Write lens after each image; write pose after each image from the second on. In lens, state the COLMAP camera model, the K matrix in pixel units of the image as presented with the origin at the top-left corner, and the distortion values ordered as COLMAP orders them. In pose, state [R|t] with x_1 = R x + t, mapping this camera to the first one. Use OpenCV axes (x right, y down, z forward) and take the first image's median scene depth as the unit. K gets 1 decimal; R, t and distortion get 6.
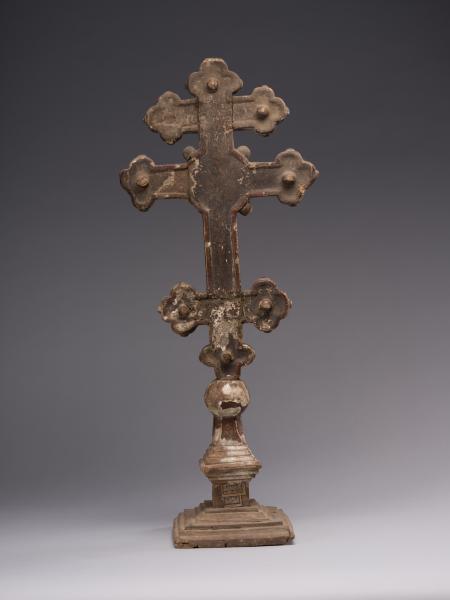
lens RADIAL K [[1676.6, 0, 225.0], [0, 1676.6, 300.0], [0, 0, 1]] dist [-0.024936, -0.135373]
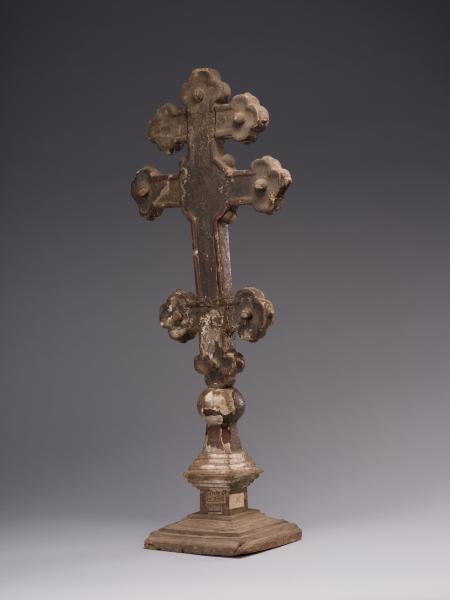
lens RADIAL K [[1676.6, 0, 225.0], [0, 1676.6, 300.0], [0, 0, 1]] dist [-0.024936, -0.135373]
pose [[0.824552, 0.024256, -0.565267, 0.577819], [-0.026011, 0.999649, 0.004954, -0.010058], [0.565189, 0.010618, 0.824893, 0.176074]]
